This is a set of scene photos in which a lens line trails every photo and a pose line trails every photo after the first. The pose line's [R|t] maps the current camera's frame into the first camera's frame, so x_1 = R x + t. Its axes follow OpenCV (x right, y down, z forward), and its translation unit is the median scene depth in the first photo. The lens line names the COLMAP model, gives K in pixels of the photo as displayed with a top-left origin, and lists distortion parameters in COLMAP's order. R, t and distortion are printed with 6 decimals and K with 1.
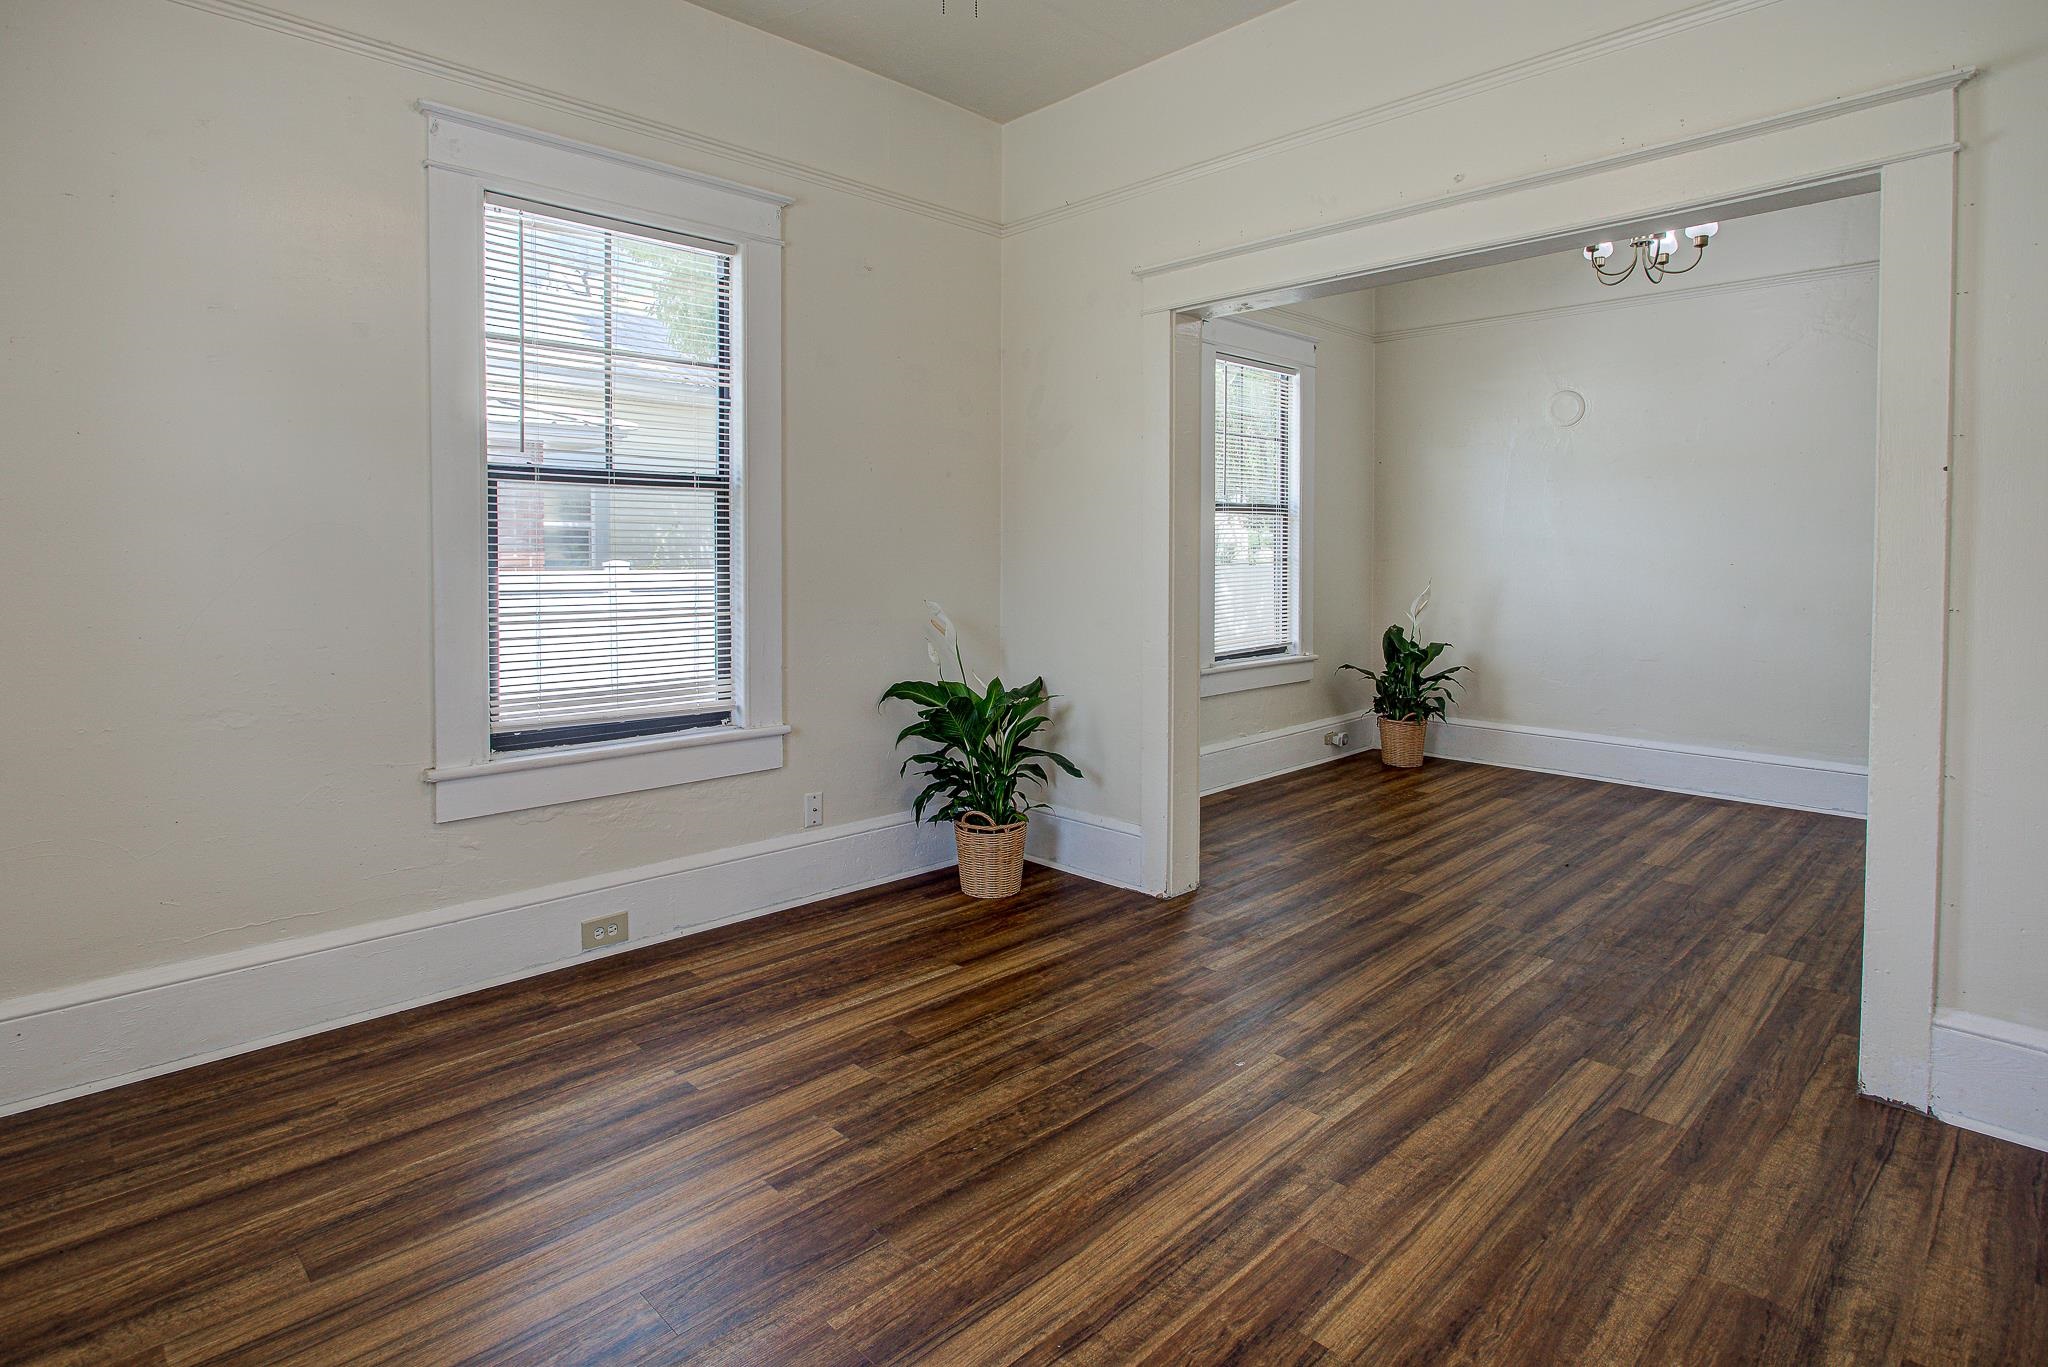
lens RADIAL K [[1048.3, 0, 1036.8], [0, 1048.3, 574.1], [0, 0, 1]] dist [-0.010131, 0.001857]
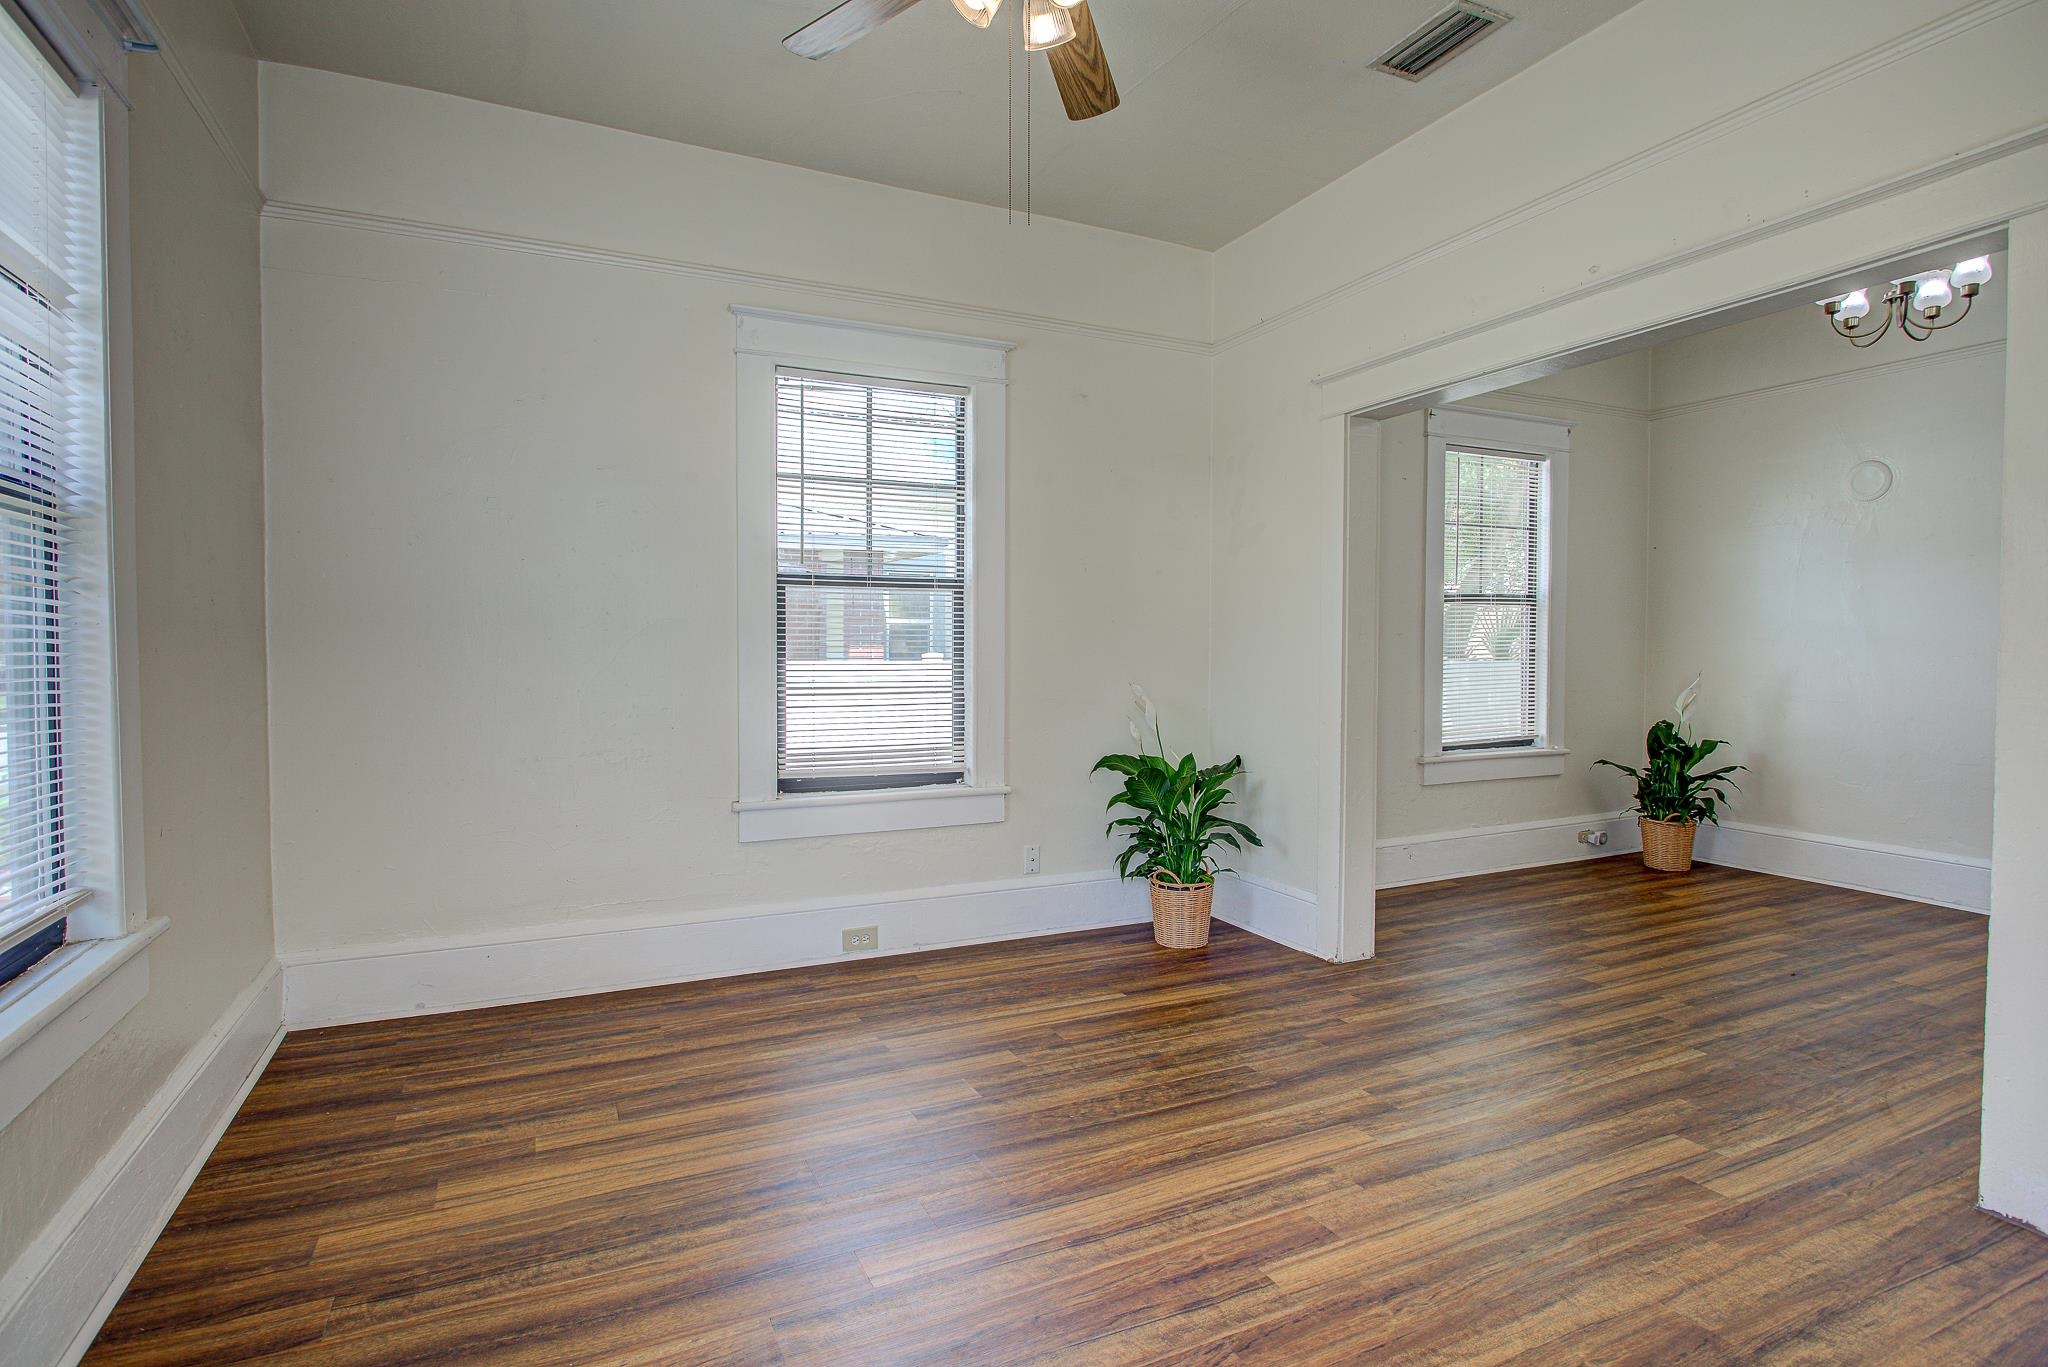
lens RADIAL K [[1024.7, 0, 1021.9], [0, 1024.7, 676.2], [0, 0, 1]] dist [-0.018396, 0.004558]
pose [[0.943525, 0.011032, -0.331118, 0.184783], [-0.008226, 0.999917, 0.009877, 0.008373], [0.331200, -0.006595, 0.943538, -0.109085]]
